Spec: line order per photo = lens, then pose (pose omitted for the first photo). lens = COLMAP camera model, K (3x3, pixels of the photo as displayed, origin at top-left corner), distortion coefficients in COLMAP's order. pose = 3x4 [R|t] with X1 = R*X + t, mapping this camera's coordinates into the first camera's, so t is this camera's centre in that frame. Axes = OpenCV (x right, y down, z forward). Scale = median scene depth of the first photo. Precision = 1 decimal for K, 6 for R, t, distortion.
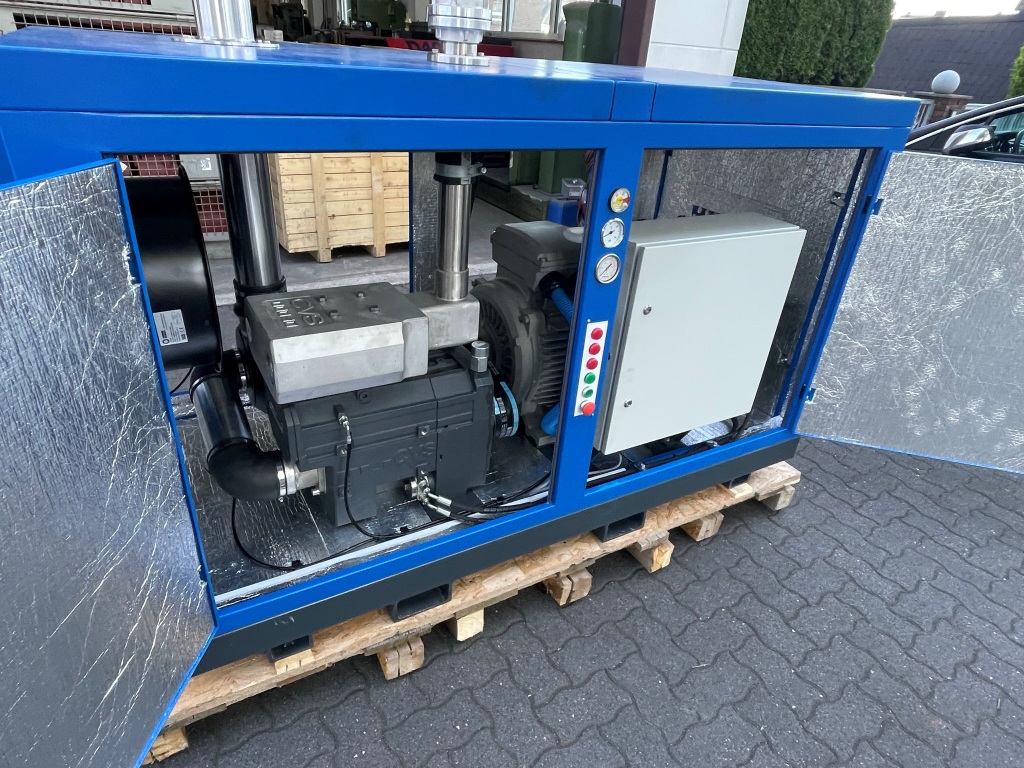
lens RADIAL K [[623.1, 0, 510.4], [0, 623.1, 390.8], [0, 0, 1]] dist [-0.008475, 0.001065]
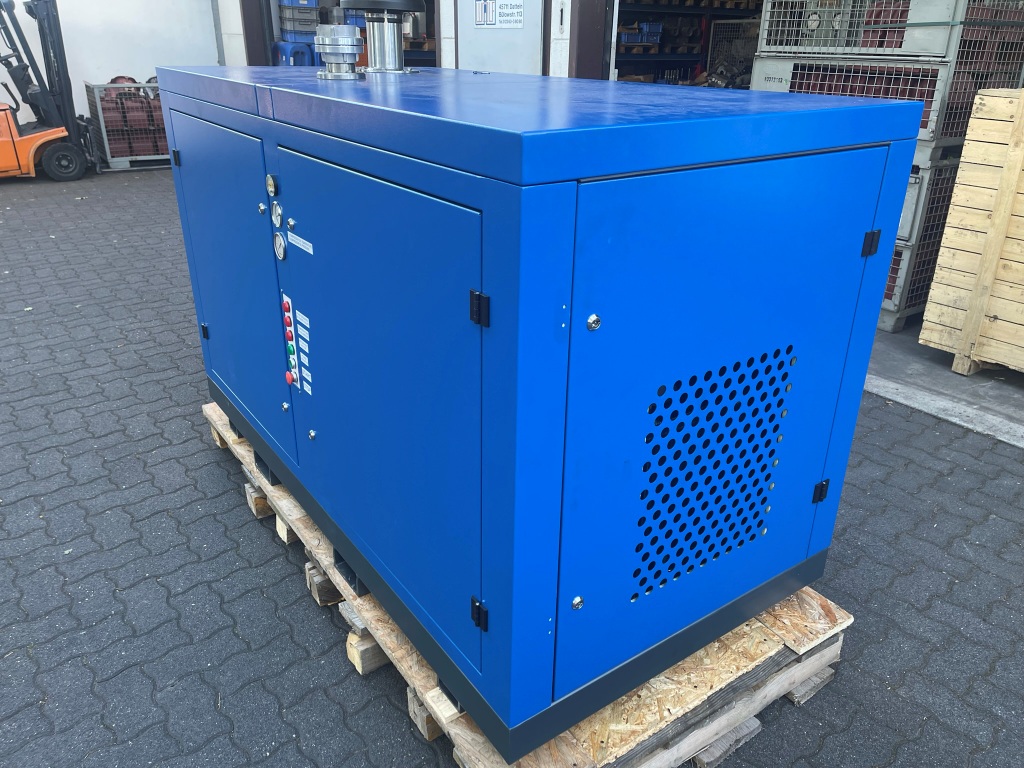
lens RADIAL K [[777.4, 0, 518.8], [0, 777.4, 374.0], [0, 0, 1]] dist [0.043534, -0.046853]
pose [[0.099392, 0.326336, -0.940014, 1.365309], [-0.494791, 0.835829, 0.237851, -0.471362], [0.863310, 0.441470, 0.244542, 0.964124]]
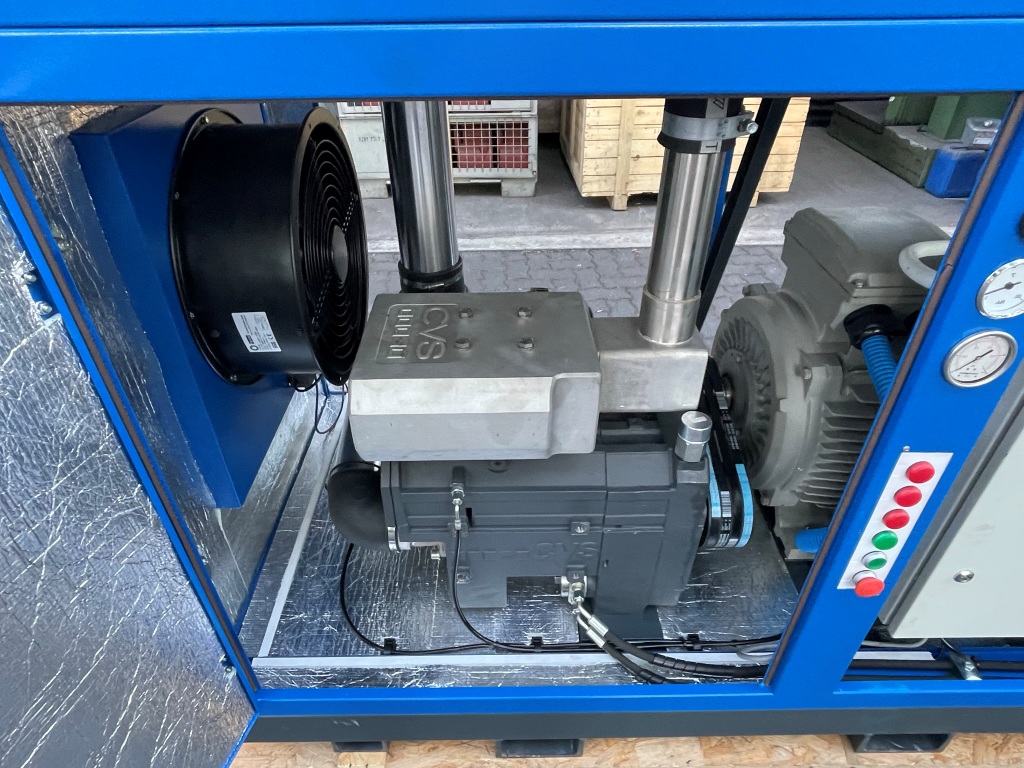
lens RADIAL K [[623.1, 0, 501.6], [0, 623.1, 387.0], [0, 0, 1]] dist [-0.008475, 0.001065]
pose [[0.860512, 0.221523, -0.458745, 0.057504], [-0.176412, 0.974367, 0.139600, -0.151915], [0.477910, -0.039199, 0.877534, 0.366550]]
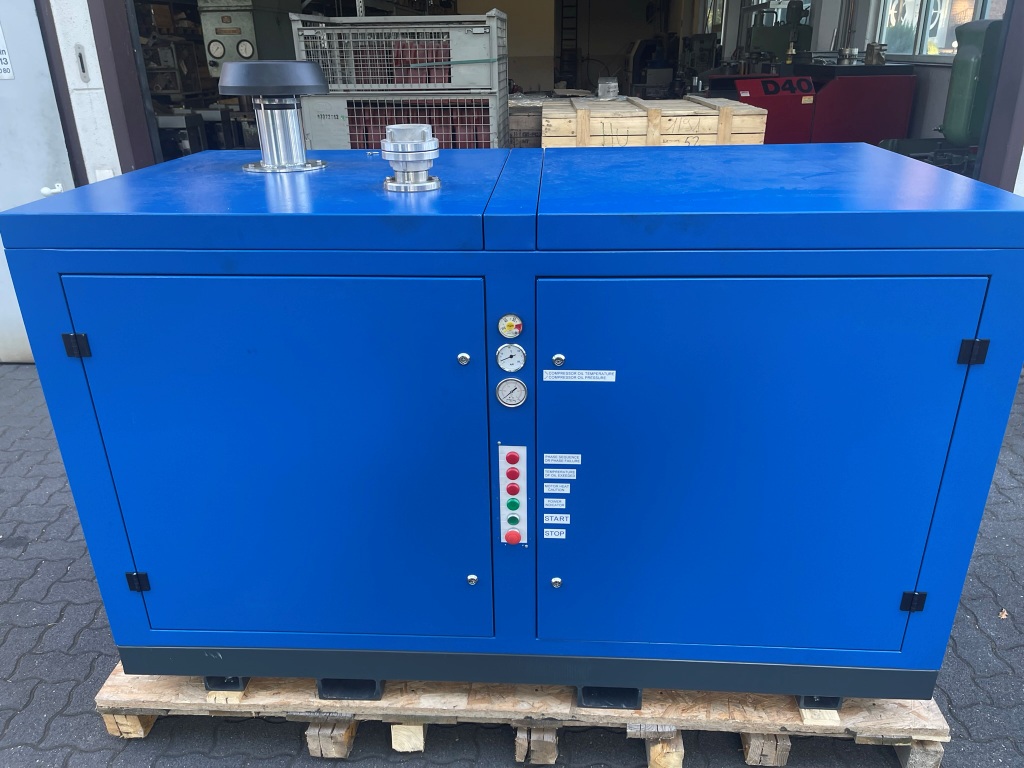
lens RADIAL K [[777.4, 0, 513.9], [0, 777.4, 385.2], [0, 0, 1]] dist [0.043534, -0.046853]
pose [[0.832727, 0.139471, -0.535830, 0.679258], [-0.201867, 0.977619, -0.059253, -0.117414], [0.515574, 0.157508, 0.842244, -0.002370]]
